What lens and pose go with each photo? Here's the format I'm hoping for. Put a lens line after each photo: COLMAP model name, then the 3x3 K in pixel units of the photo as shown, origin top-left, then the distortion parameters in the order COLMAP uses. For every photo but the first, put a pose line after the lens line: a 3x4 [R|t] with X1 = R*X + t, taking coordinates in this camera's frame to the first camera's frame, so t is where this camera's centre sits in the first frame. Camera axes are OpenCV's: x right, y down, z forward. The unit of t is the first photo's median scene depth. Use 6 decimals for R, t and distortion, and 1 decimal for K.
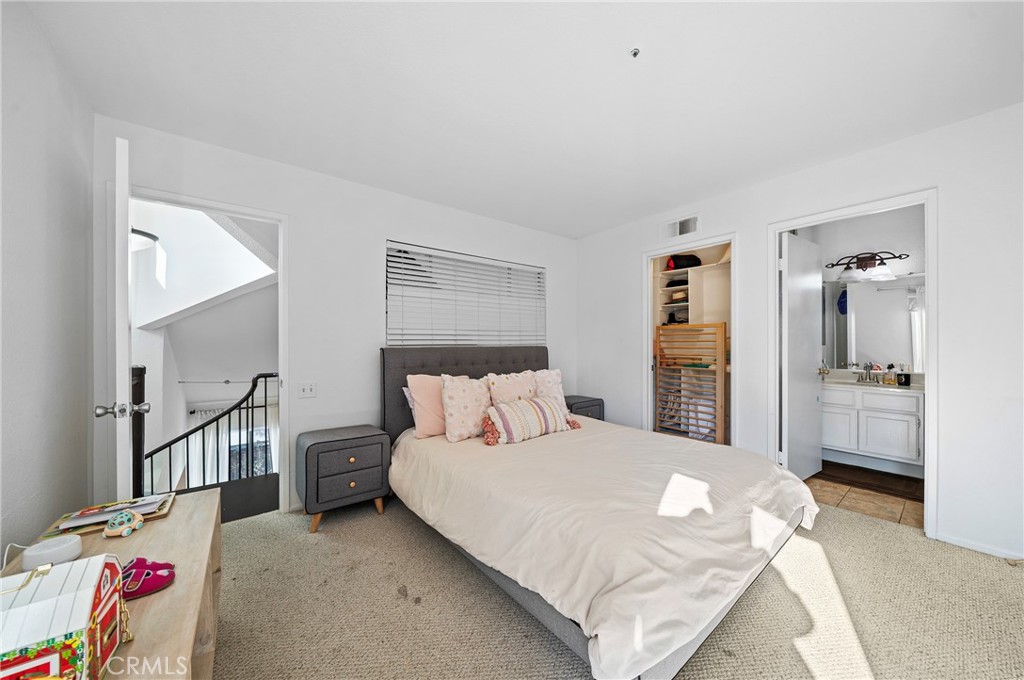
lens RADIAL K [[354.9, 0, 514.5], [0, 354.9, 332.9], [0, 0, 1]] dist [-0.001549, -0.000085]
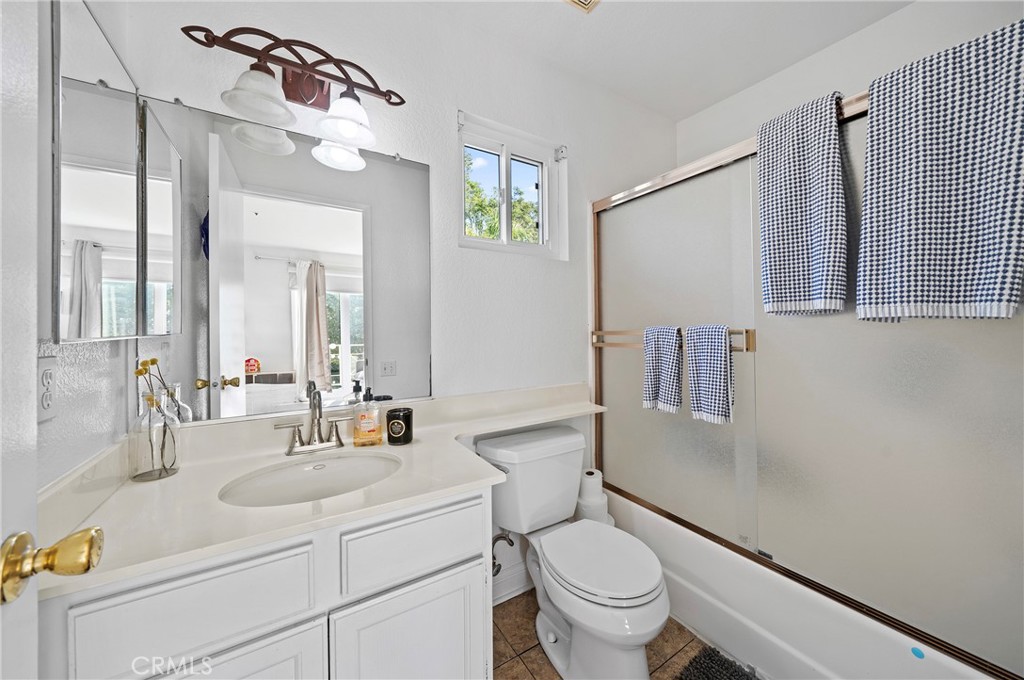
lens RADIAL K [[354.9, 0, 514.5], [0, 354.9, 332.9], [0, 0, 1]] dist [-0.001549, -0.000085]
pose [[0.087753, -0.001580, 0.996141, 0.695291], [-0.028232, 0.999593, 0.004072, 0.030178], [-0.995742, -0.028481, 0.087672, 0.792060]]
